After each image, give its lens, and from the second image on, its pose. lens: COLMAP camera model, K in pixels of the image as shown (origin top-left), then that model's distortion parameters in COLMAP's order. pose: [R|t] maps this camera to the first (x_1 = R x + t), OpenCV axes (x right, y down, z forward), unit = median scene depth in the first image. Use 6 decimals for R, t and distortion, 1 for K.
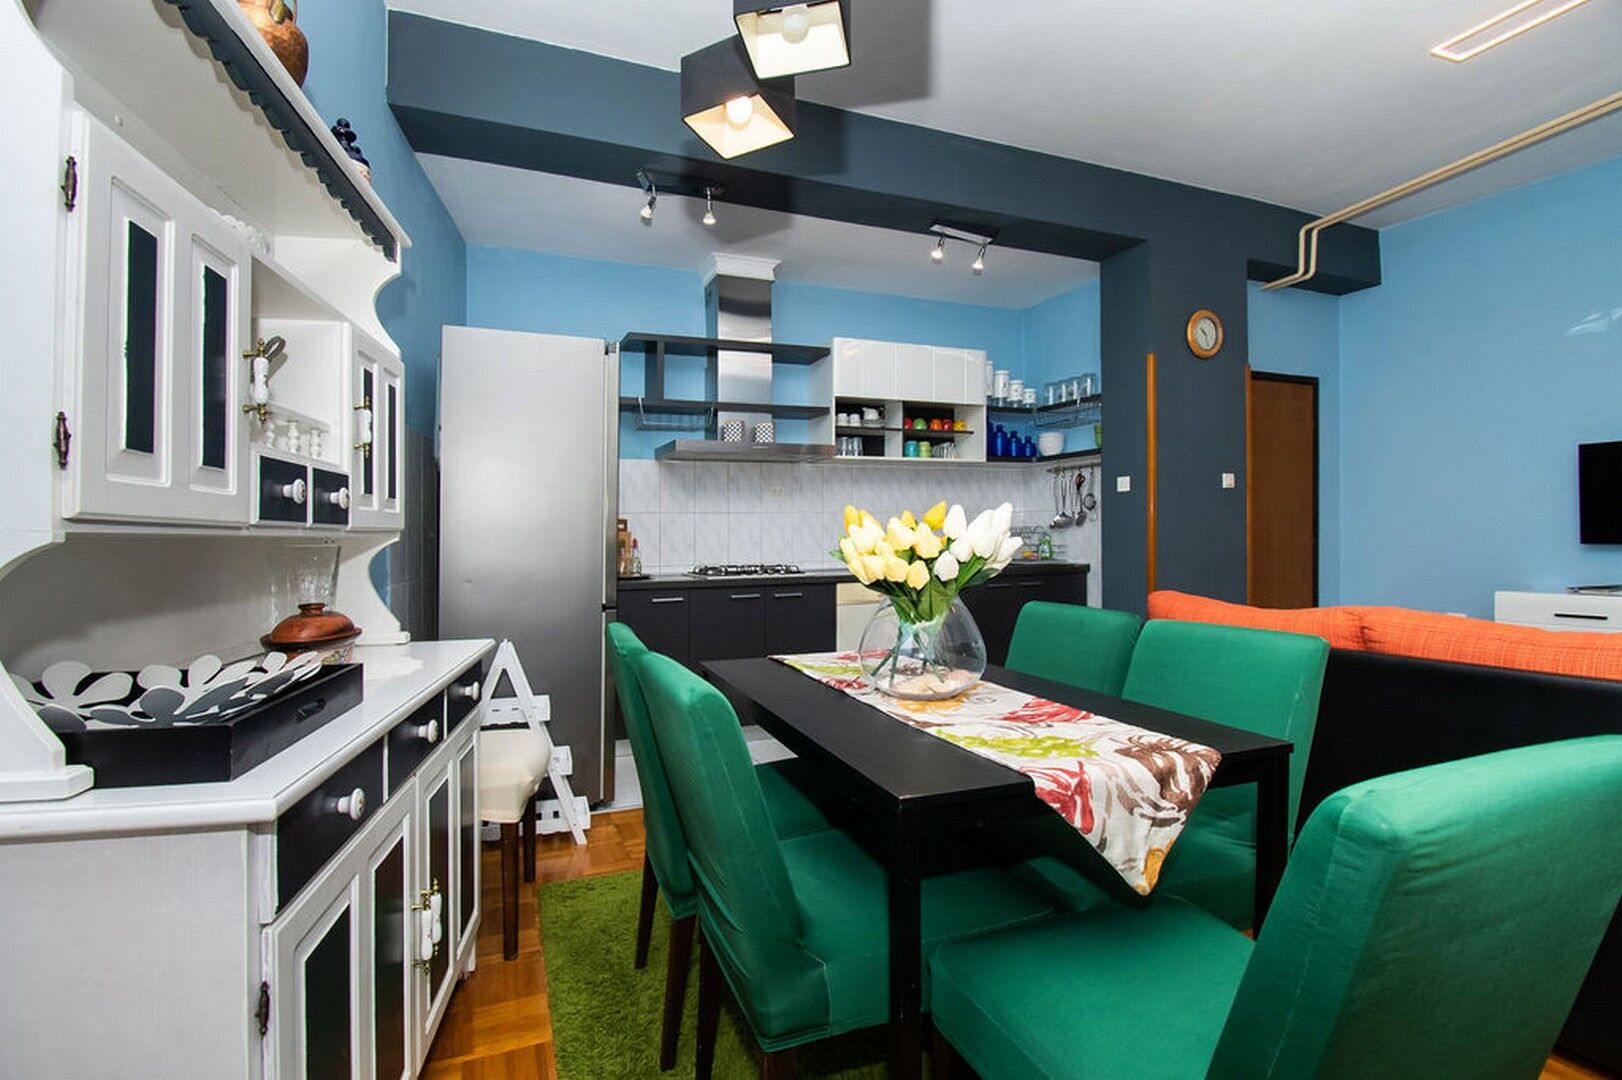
lens RADIAL K [[740.6, 0, 814.1], [0, 740.6, 524.8], [0, 0, 1]] dist [0.009678, -0.019949]
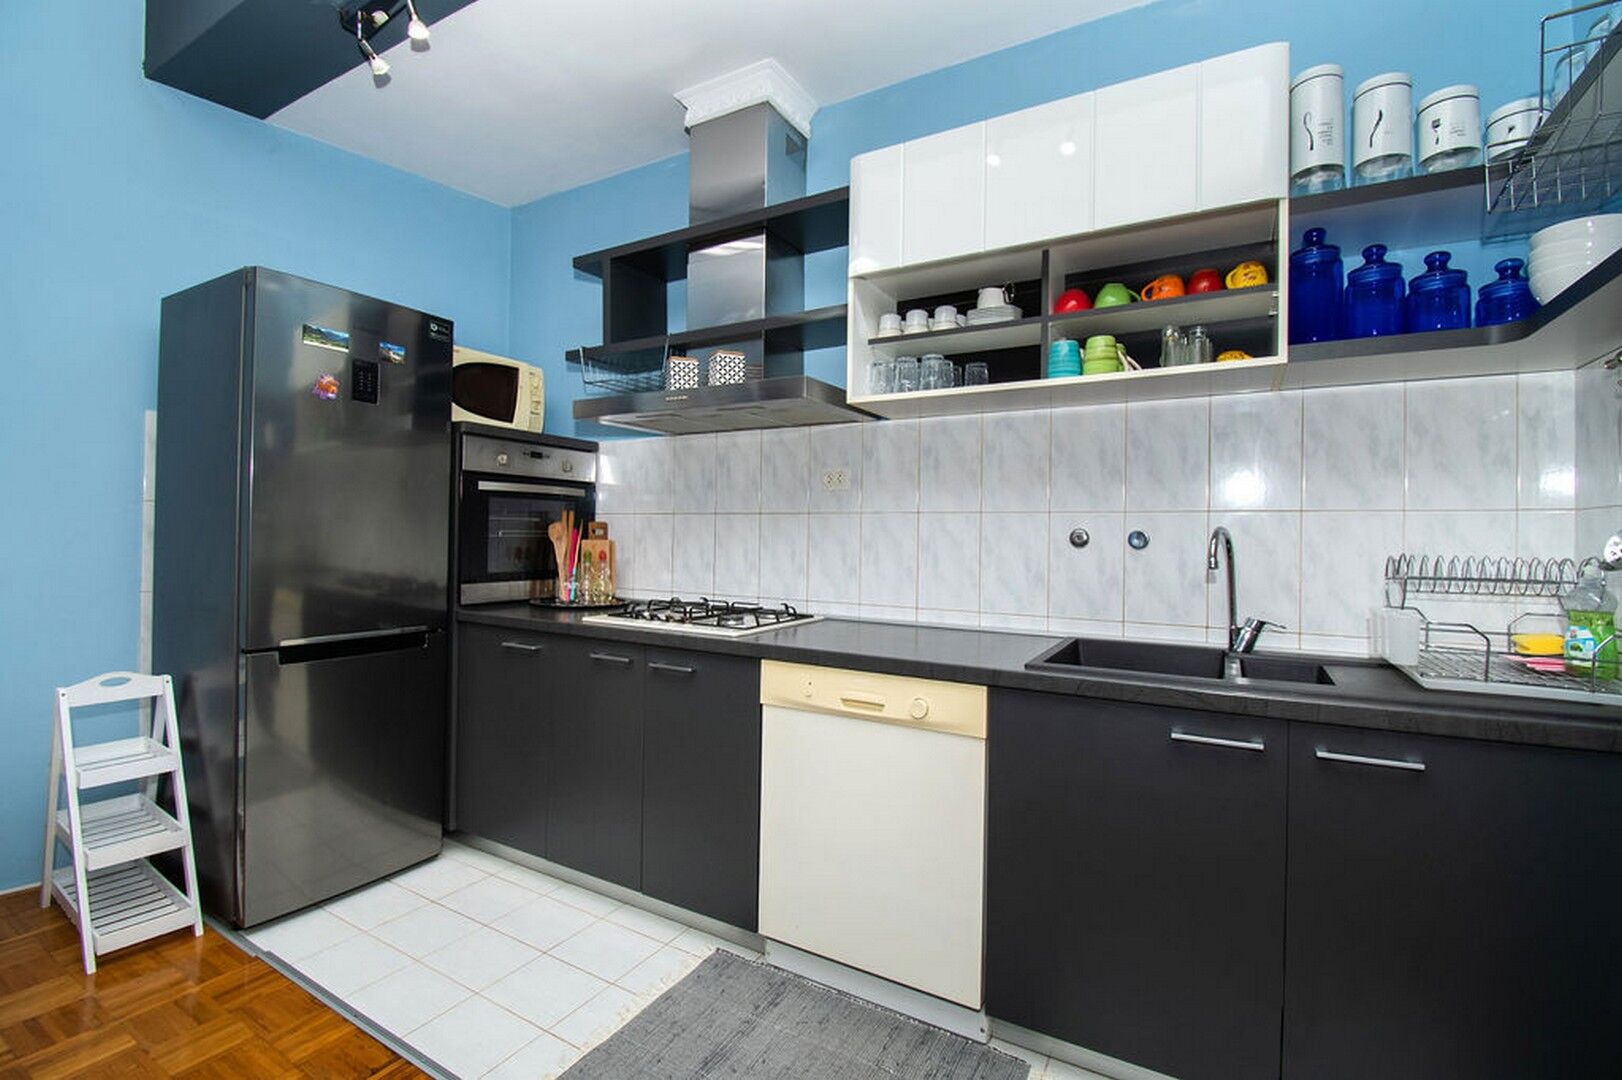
lens RADIAL K [[726.4, 0, 806.5], [0, 726.4, 528.7], [0, 0, 1]] dist [-0.021073, -0.000420]
pose [[0.597169, 0.015375, -0.801968, 0.370698], [-0.010492, 0.999880, 0.011357, -0.010663], [0.802047, 0.001632, 0.597259, 0.640182]]
